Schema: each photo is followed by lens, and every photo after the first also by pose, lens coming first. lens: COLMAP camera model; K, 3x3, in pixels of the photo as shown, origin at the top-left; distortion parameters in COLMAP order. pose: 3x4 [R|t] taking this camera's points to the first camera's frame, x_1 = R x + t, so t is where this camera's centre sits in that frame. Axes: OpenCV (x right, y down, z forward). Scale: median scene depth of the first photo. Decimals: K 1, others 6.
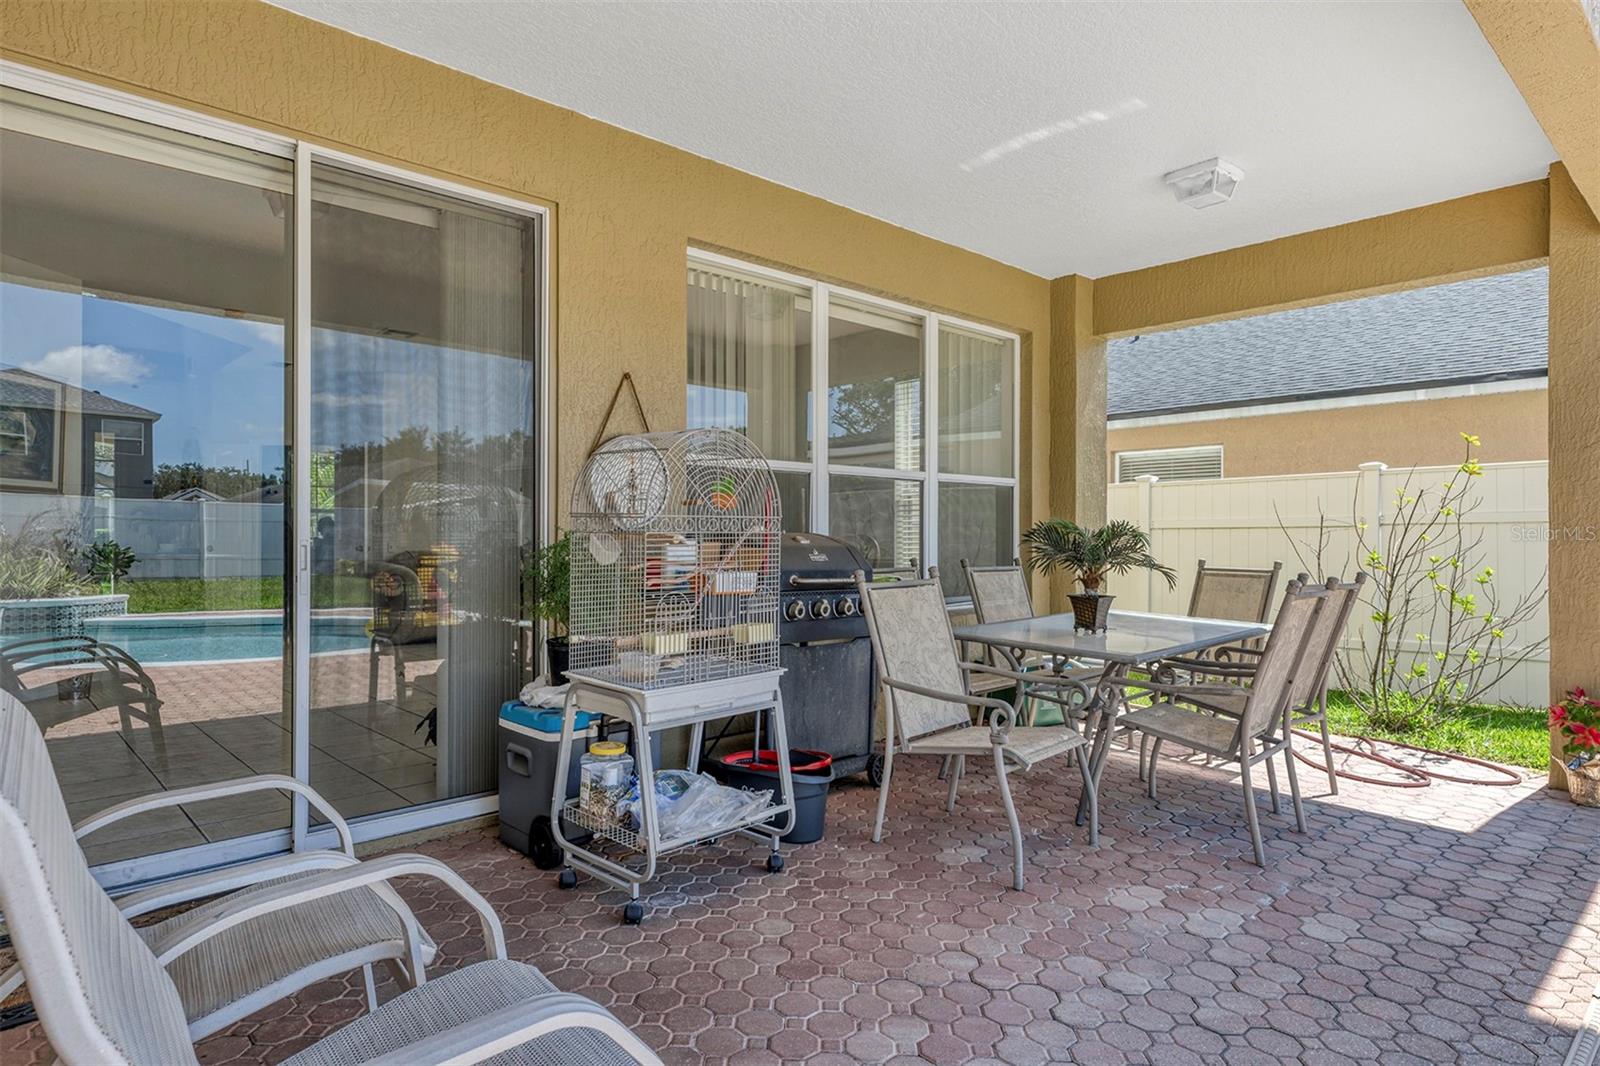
lens RADIAL K [[863.8, 0, 798.7], [0, 863.8, 532.9], [0, 0, 1]] dist [0.003273, 0.000229]
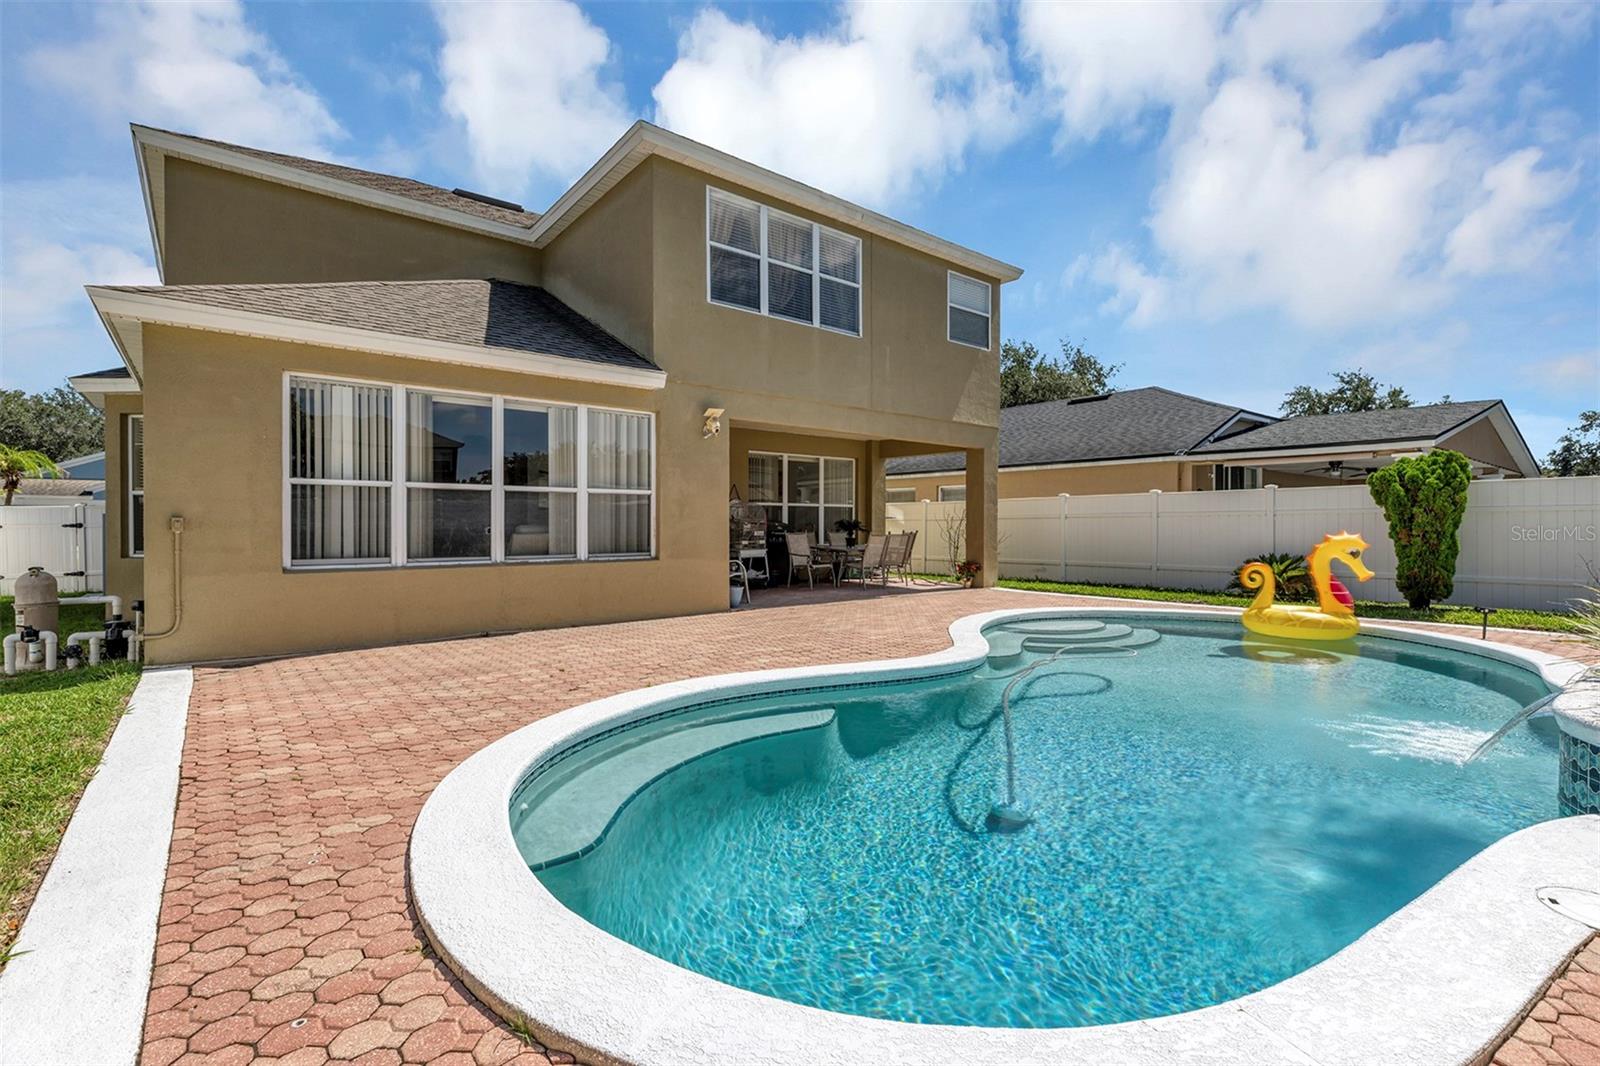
lens RADIAL K [[725.9, 0, 790.8], [0, 725.9, 527.4], [0, 0, 1]] dist [0.007805, -0.000333]
pose [[0.997514, 0.002433, -0.070426, 0.377425], [-0.001639, 0.999935, 0.011321, -0.017329], [0.070449, -0.011177, 0.997453, -2.908828]]
